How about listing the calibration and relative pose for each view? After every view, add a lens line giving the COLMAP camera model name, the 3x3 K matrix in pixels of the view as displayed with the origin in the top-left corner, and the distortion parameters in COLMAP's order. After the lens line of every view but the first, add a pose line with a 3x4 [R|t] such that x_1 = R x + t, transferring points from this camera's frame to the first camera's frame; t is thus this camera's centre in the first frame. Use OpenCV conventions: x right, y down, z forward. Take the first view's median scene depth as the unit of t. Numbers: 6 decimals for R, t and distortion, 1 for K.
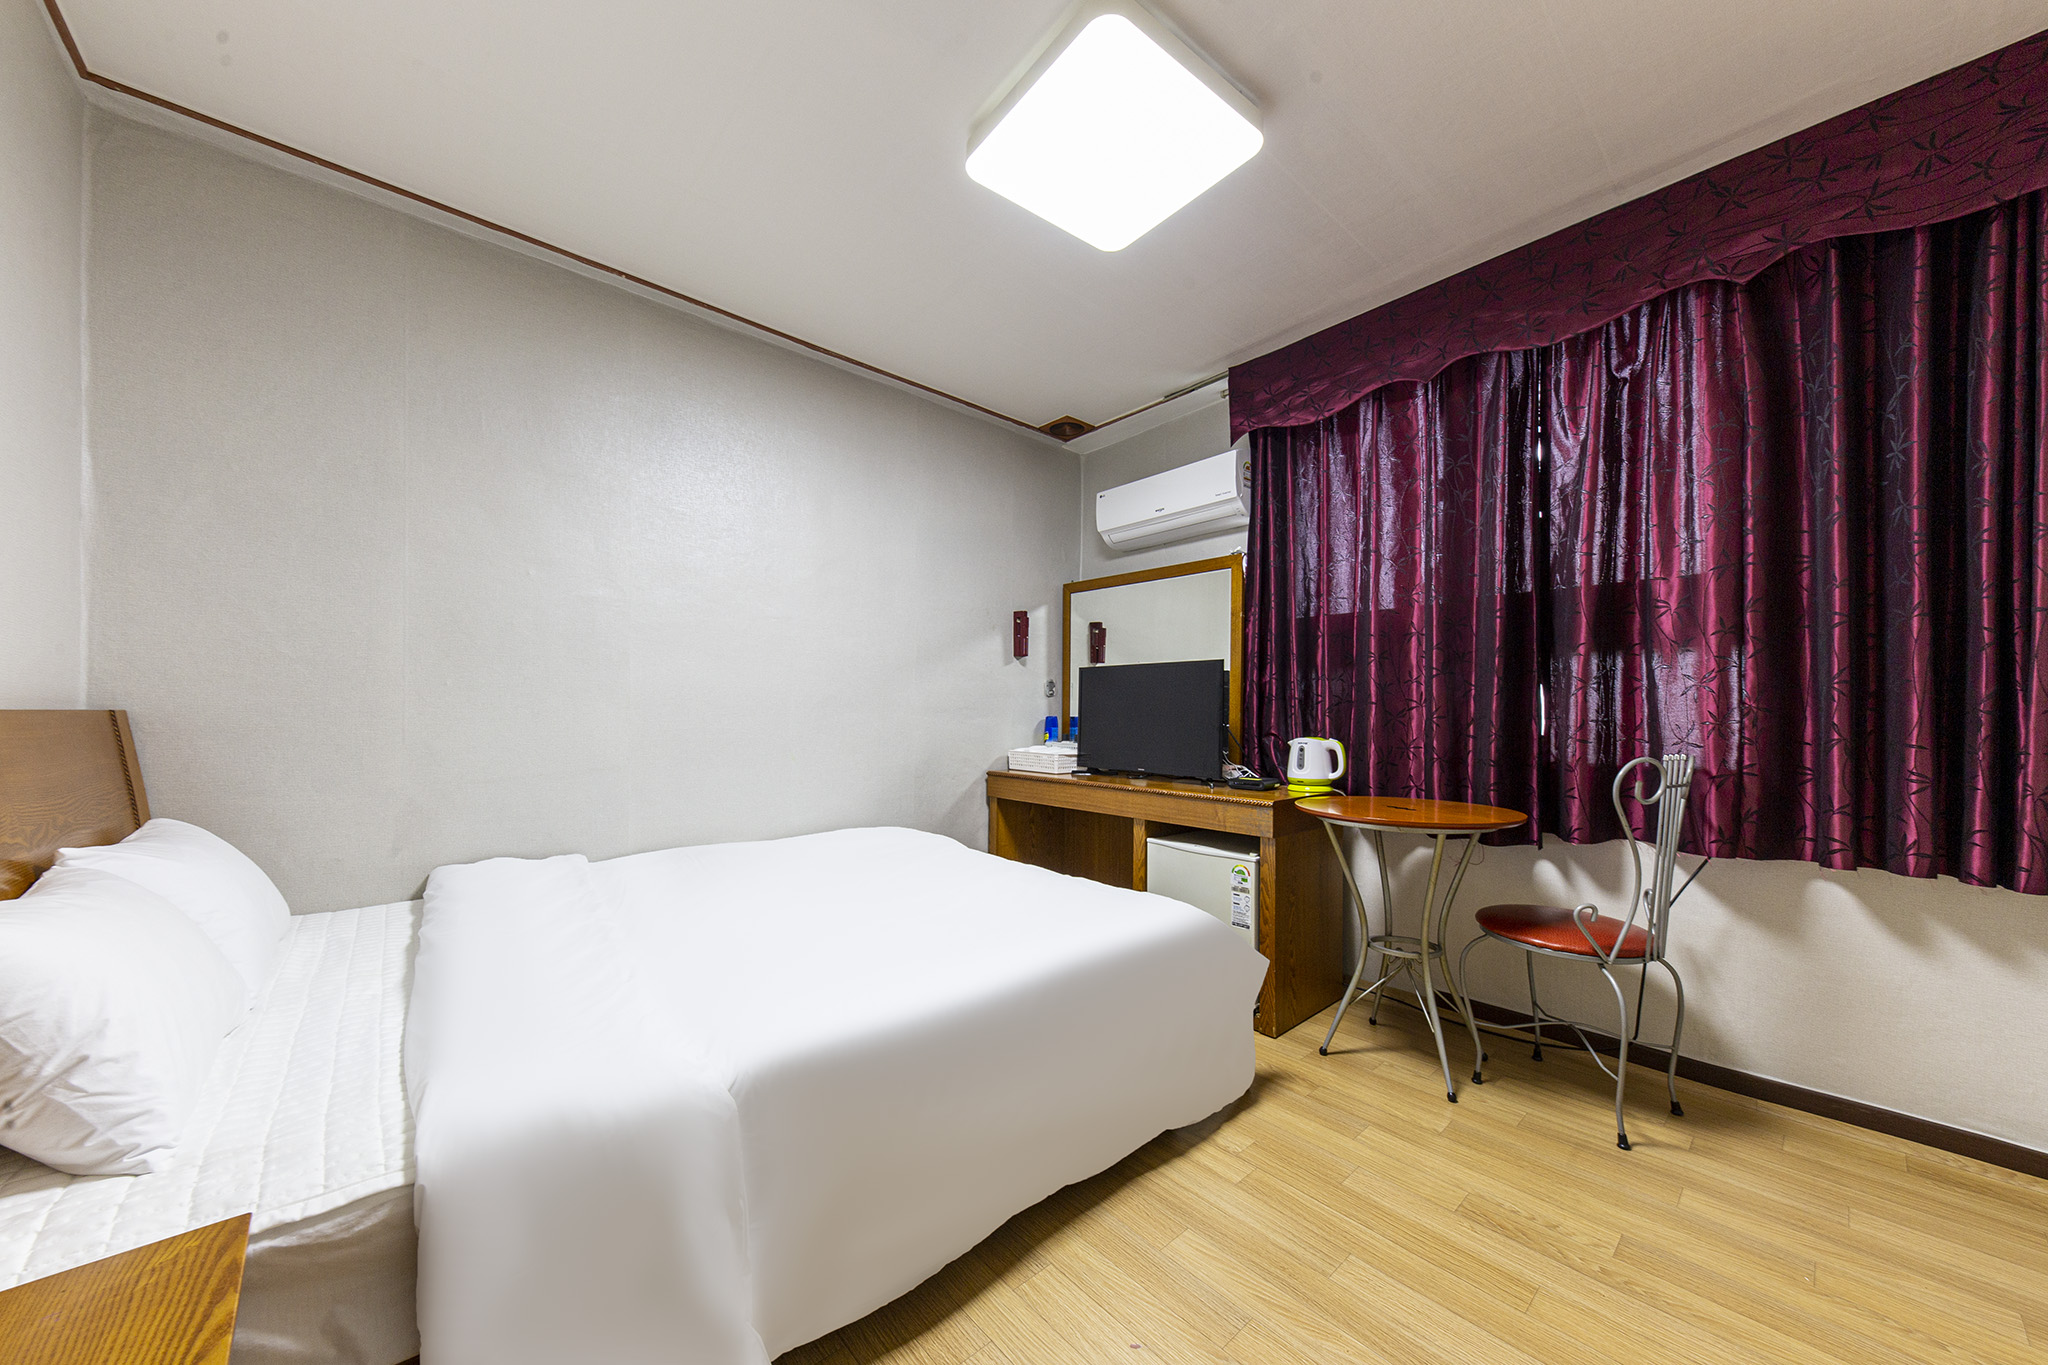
lens RADIAL K [[705.1, 0, 1048.7], [0, 705.1, 692.4], [0, 0, 1]] dist [0.000147, -0.002416]
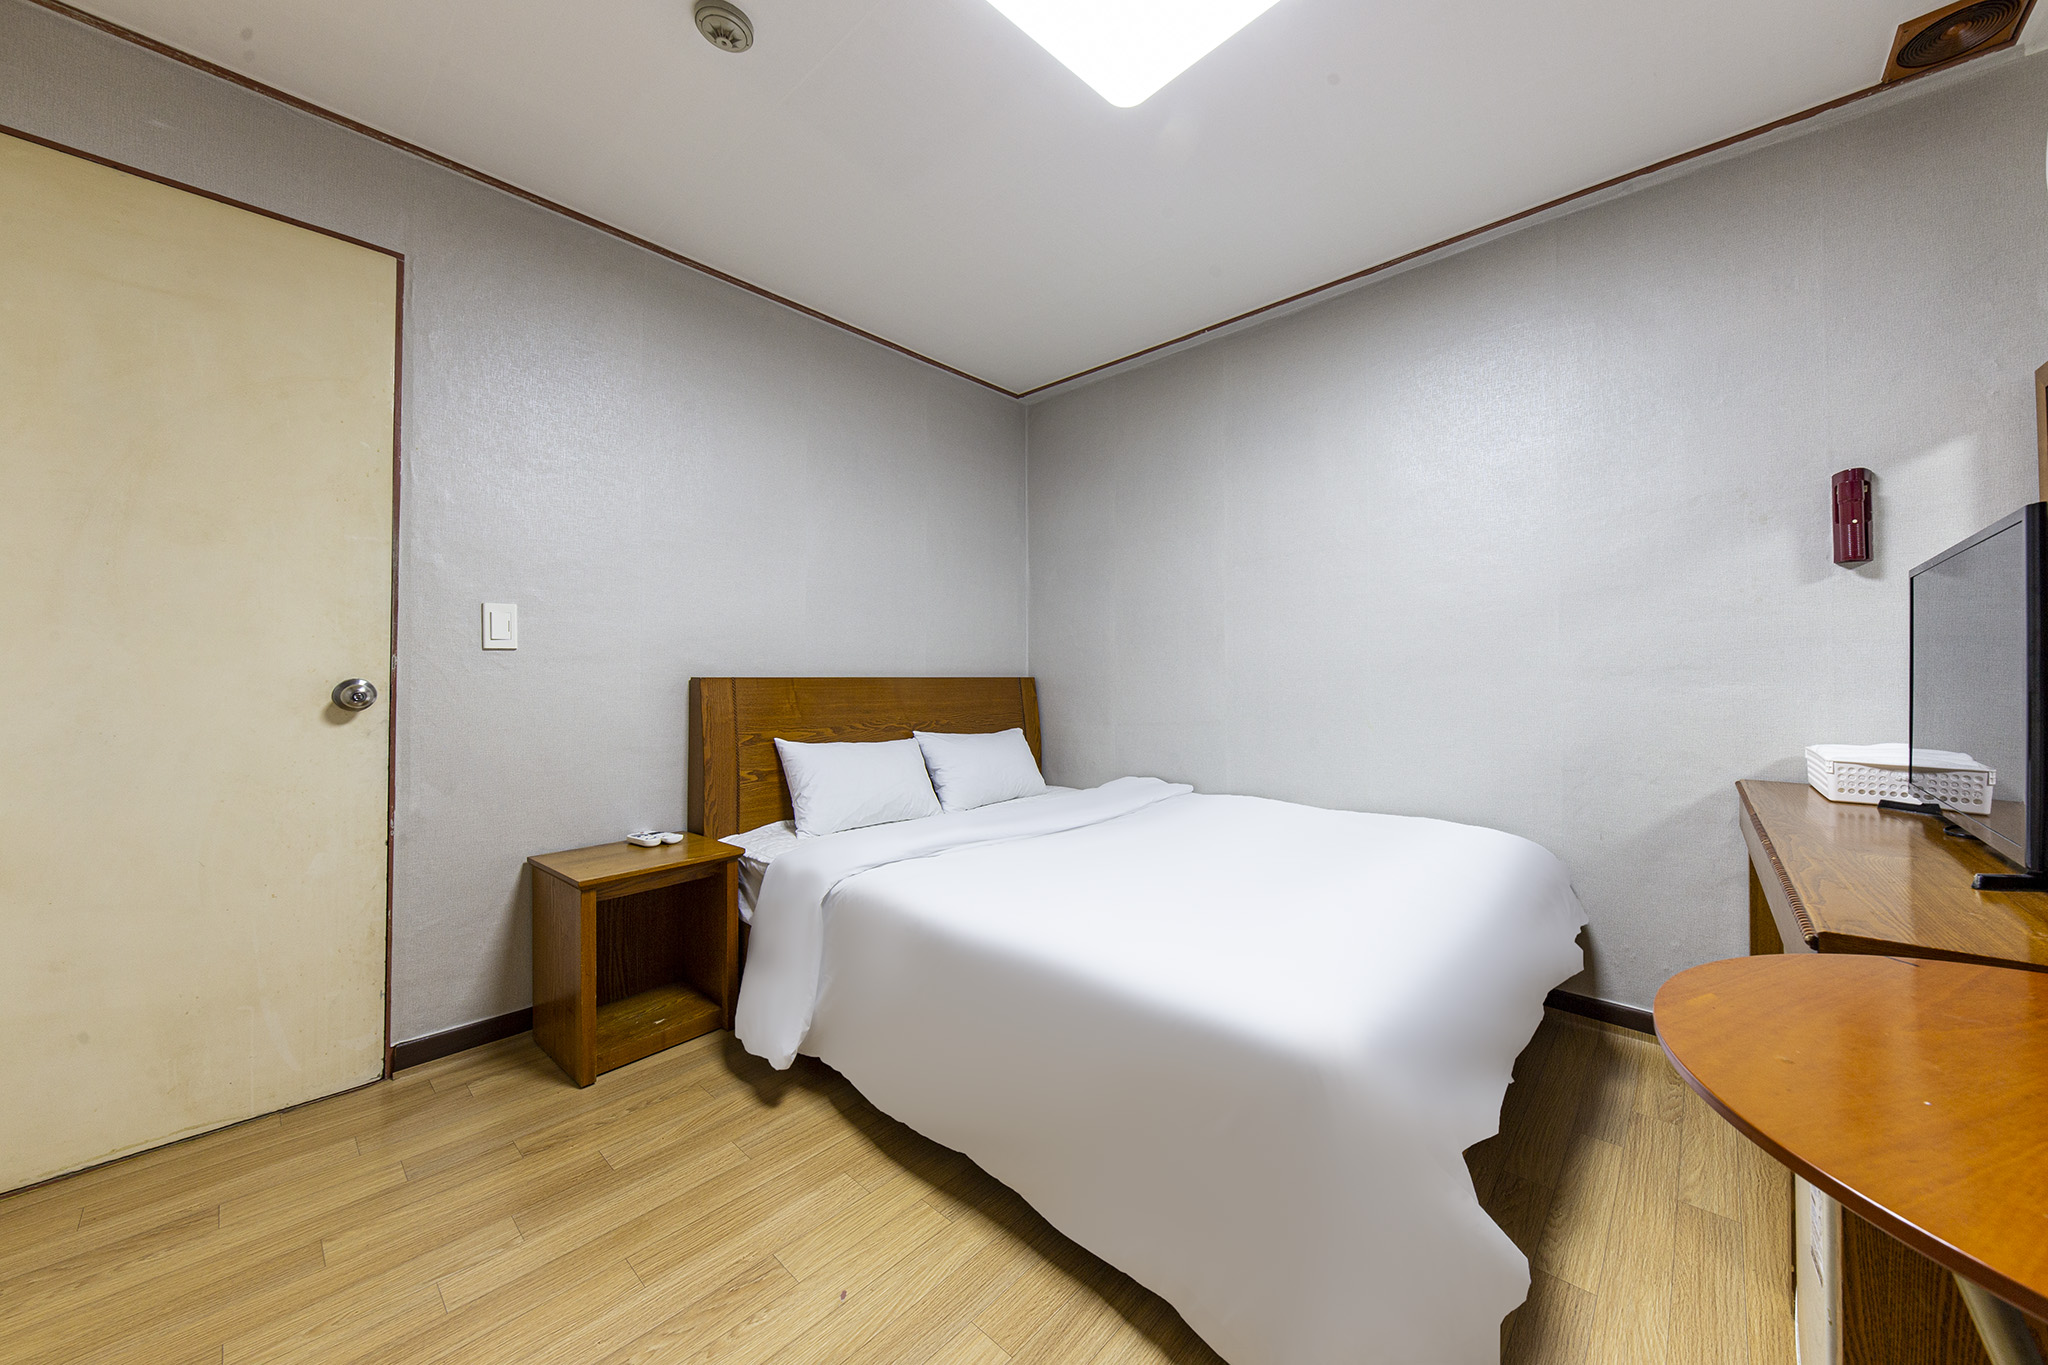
lens RADIAL K [[737.1, 0, 1107.2], [0, 737.1, 647.1], [0, 0, 1]] dist [0.001250, 0.000106]
pose [[0.120386, -0.046041, -0.991659, 0.489826], [0.031209, 0.998606, -0.042575, 0.018266], [0.992236, -0.025823, 0.121655, 0.489041]]
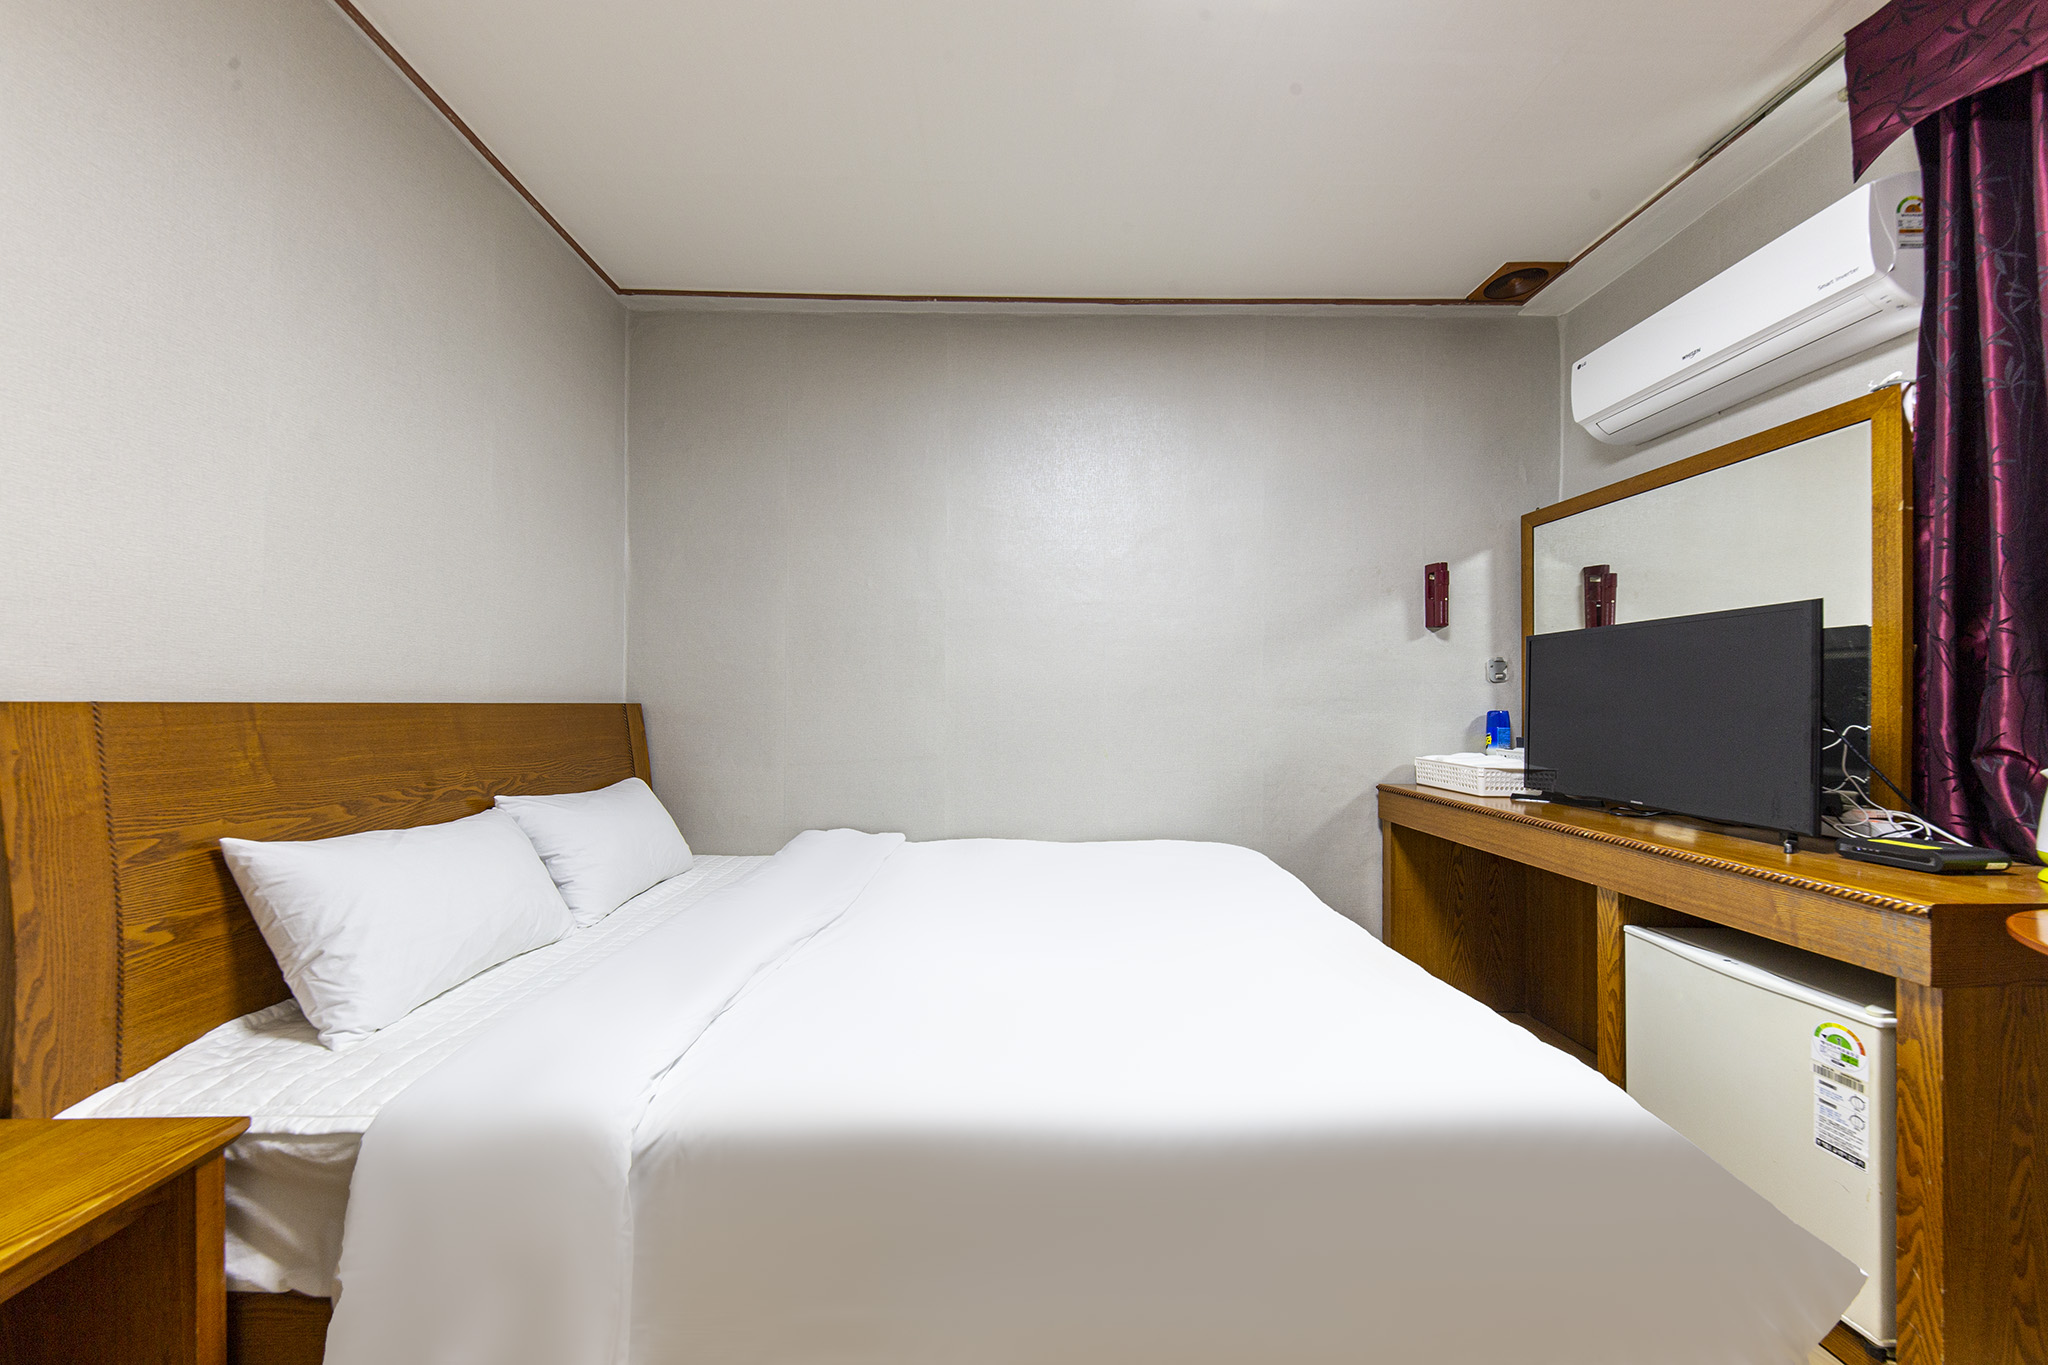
lens RADIAL K [[703.1, 0, 1024.0], [0, 703.1, 682.5], [0, 0, 1]] dist [0.027738, -0.009813]
pose [[0.739989, -0.023192, -0.672219, 0.157326], [0.019485, 0.999725, -0.013042, 0.007664], [0.672337, -0.003447, 0.740237, 0.220283]]
